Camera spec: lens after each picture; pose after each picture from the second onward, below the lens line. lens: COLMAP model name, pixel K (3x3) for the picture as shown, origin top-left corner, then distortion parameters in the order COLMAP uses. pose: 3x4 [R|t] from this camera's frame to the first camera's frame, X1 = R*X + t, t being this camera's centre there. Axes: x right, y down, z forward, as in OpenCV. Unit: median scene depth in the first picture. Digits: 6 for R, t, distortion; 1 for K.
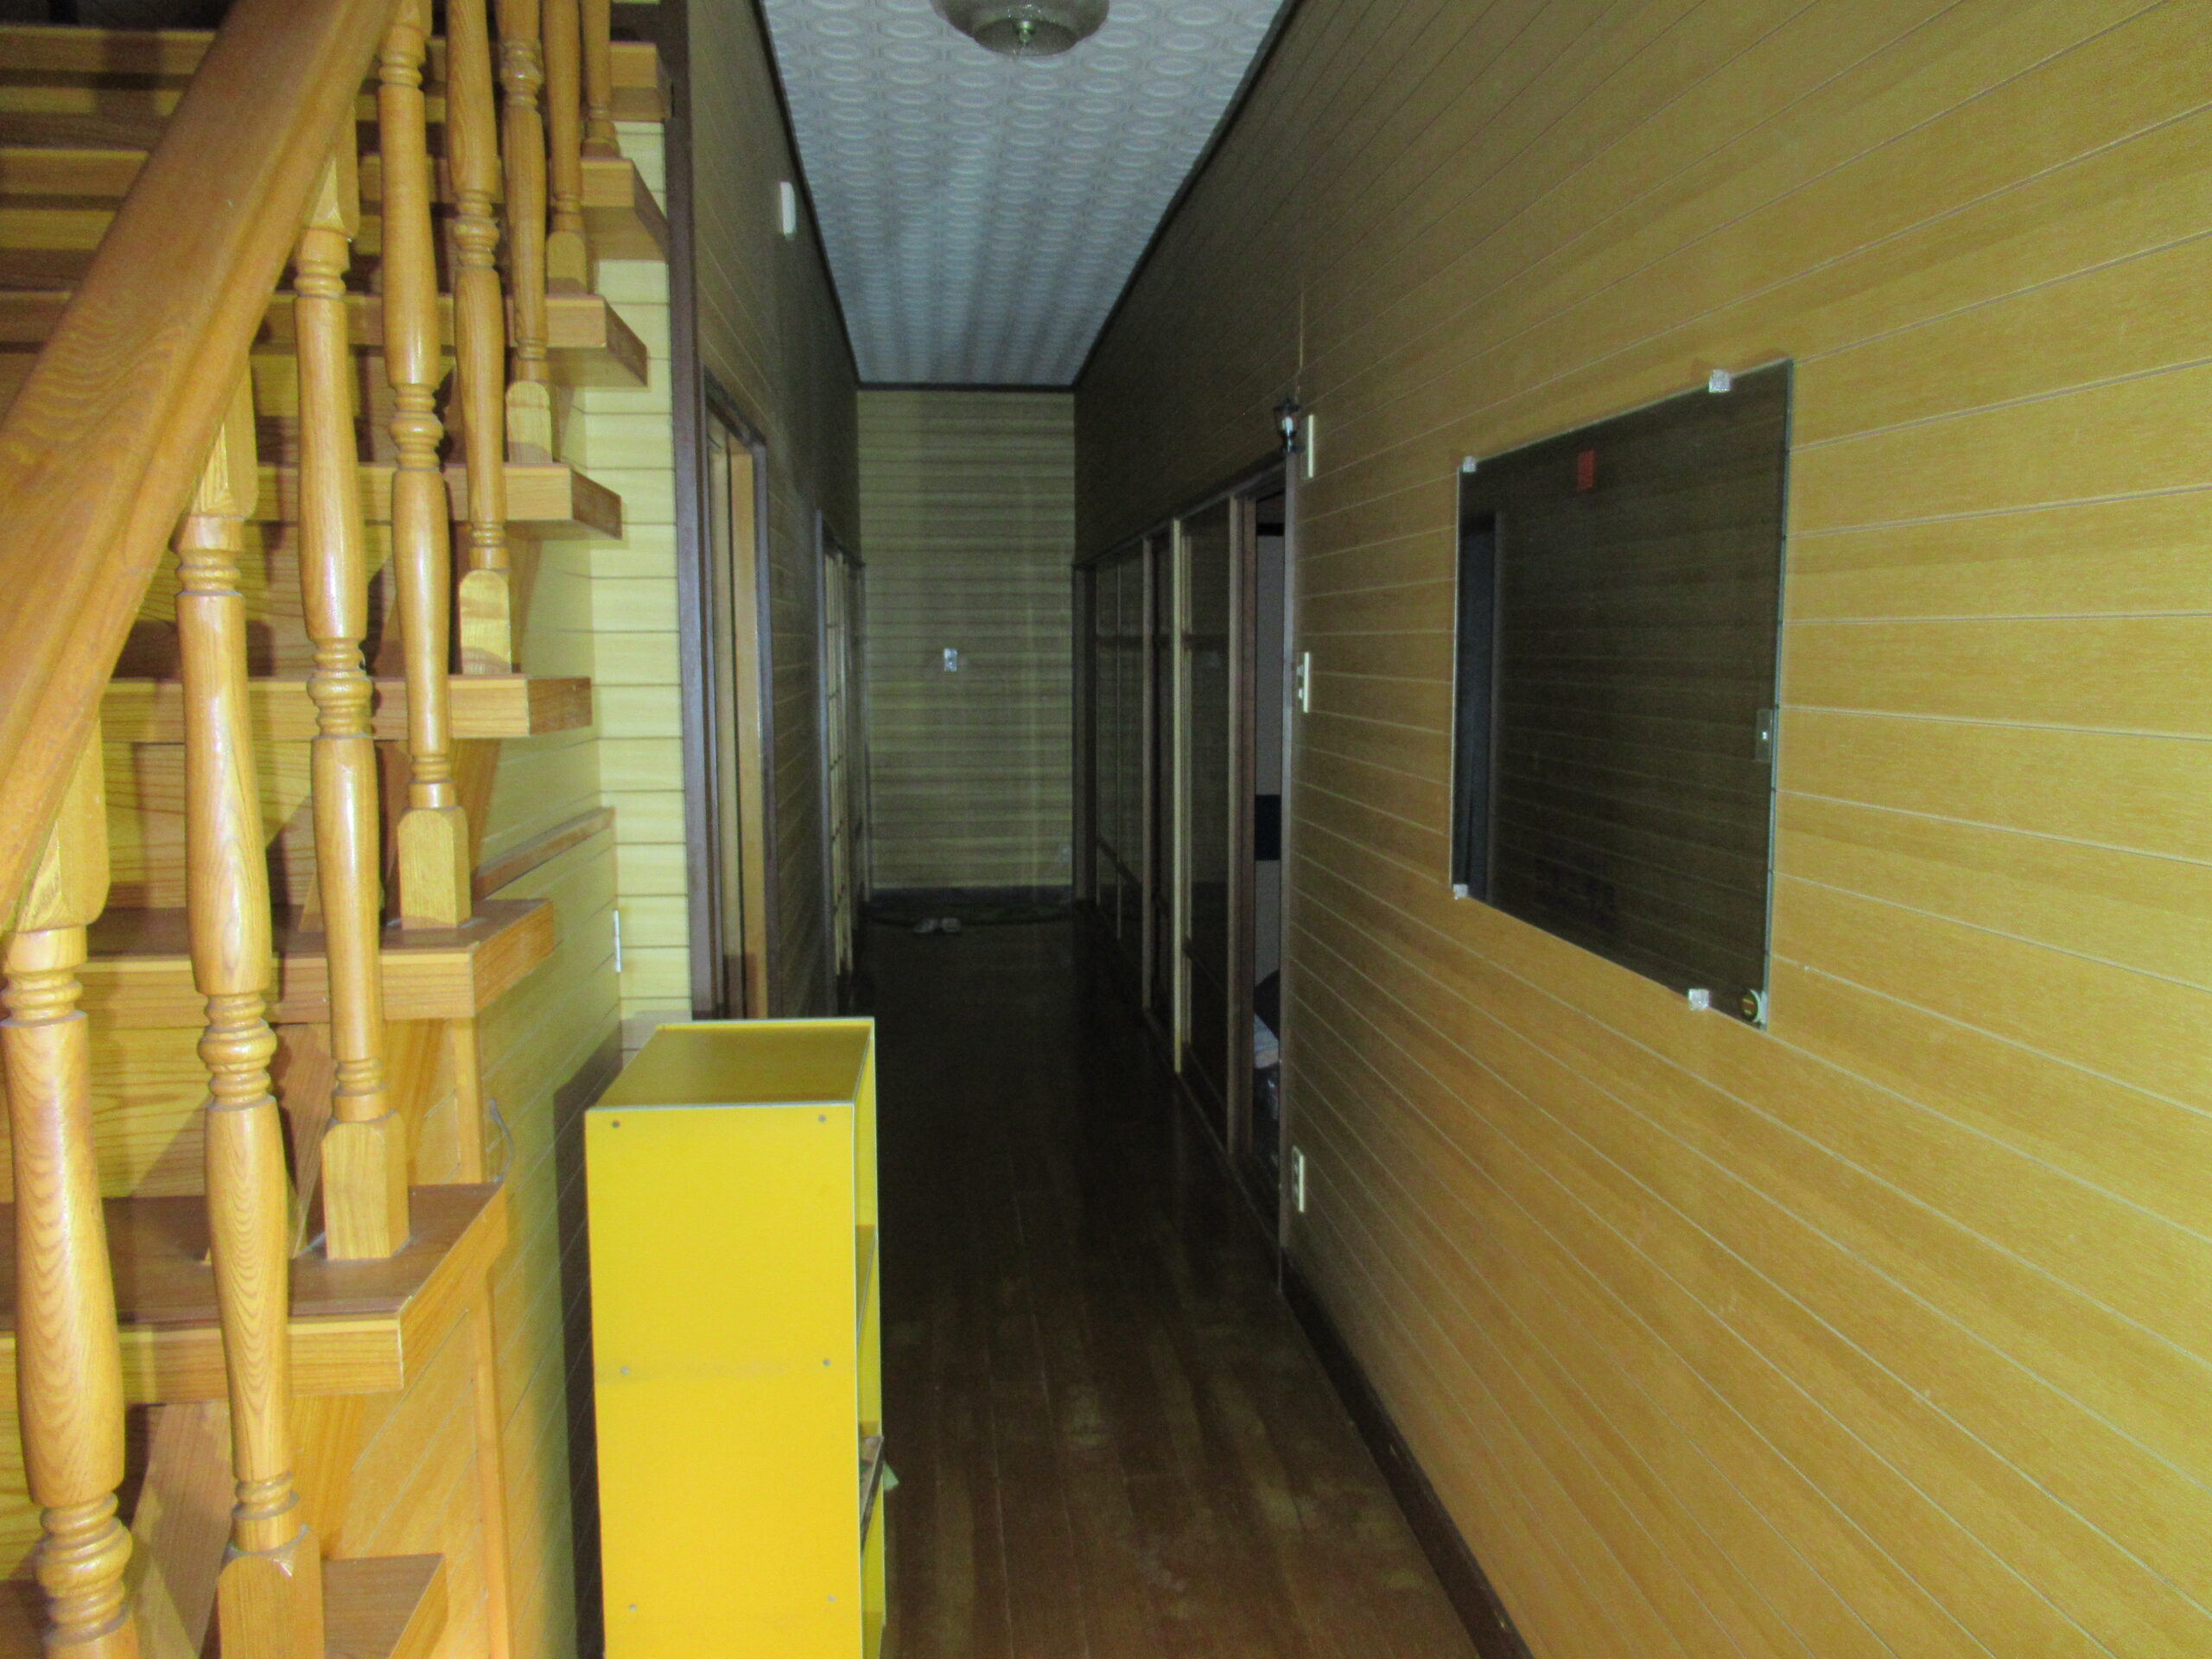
lens RADIAL K [[1643.0, 0, 1102.2], [0, 1643.0, 829.4], [0, 0, 1]] dist [0.006944, 0.006537]
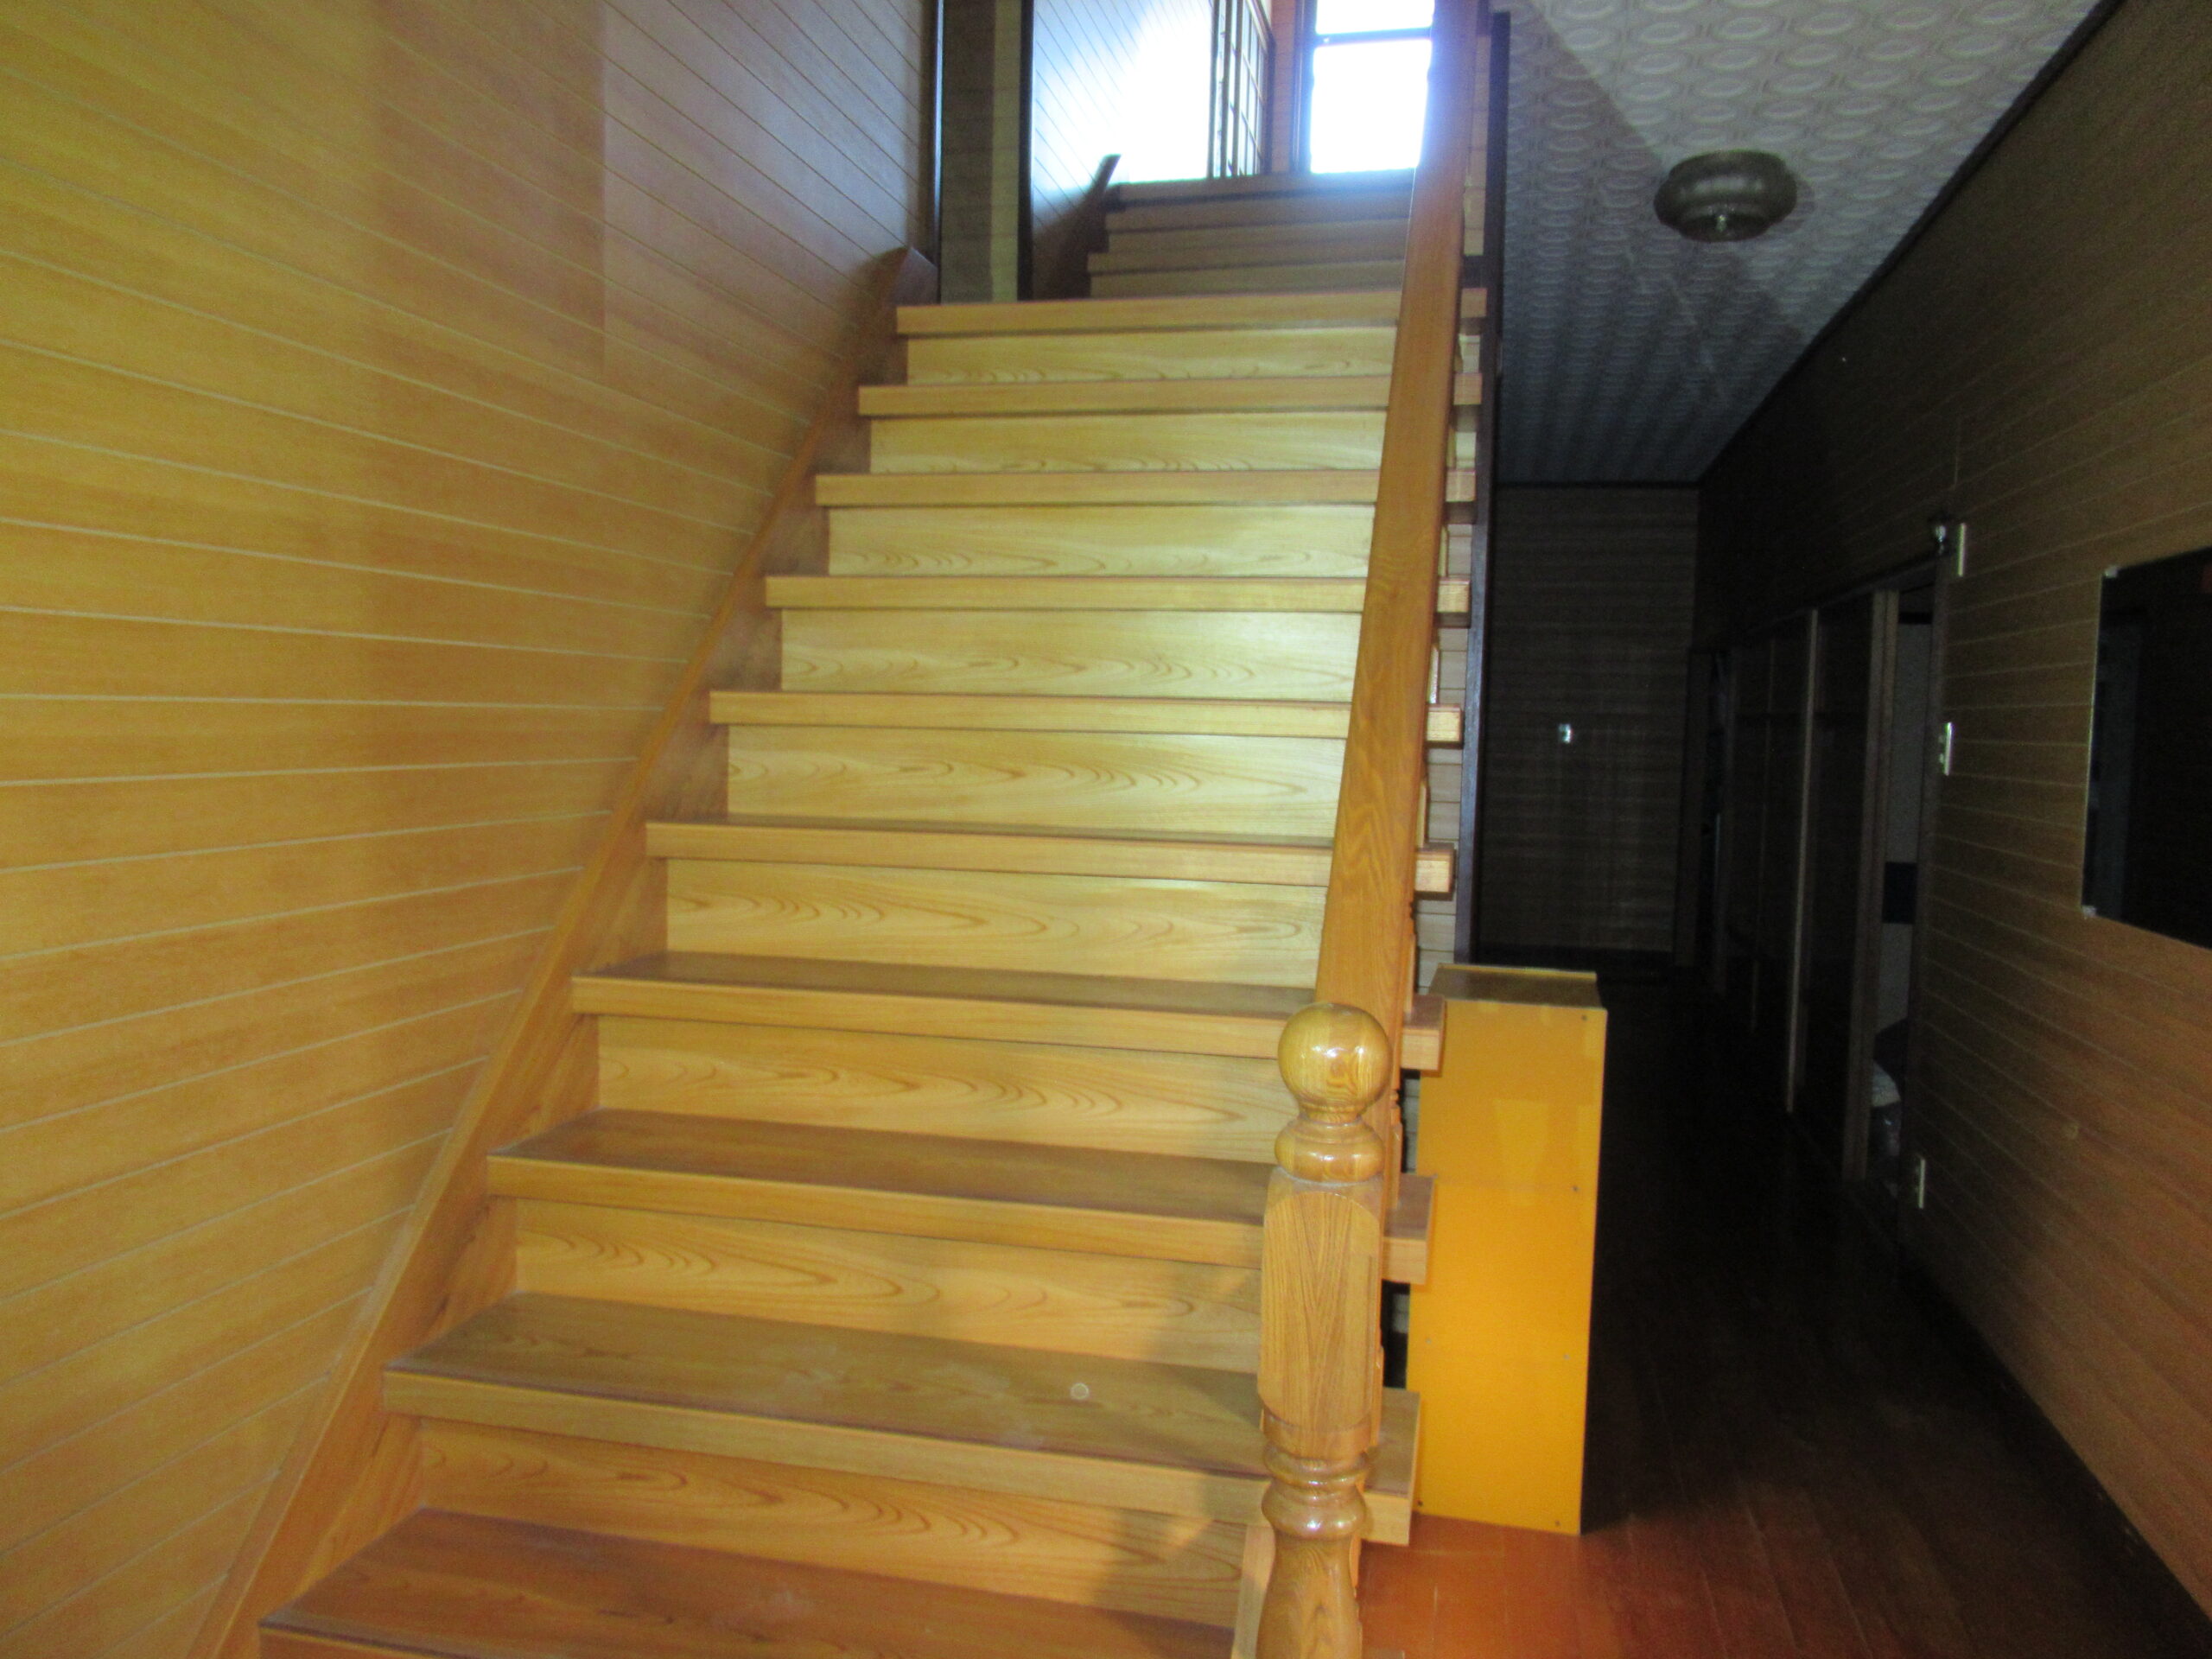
lens RADIAL K [[1643.0, 0, 1110.1], [0, 1643.0, 826.7], [0, 0, 1]] dist [0.006944, 0.006537]
pose [[0.944786, 0.048668, -0.324053, -0.057460], [-0.064958, 0.997100, -0.039639, 0.051276], [0.321184, 0.058500, 0.945208, -0.301312]]
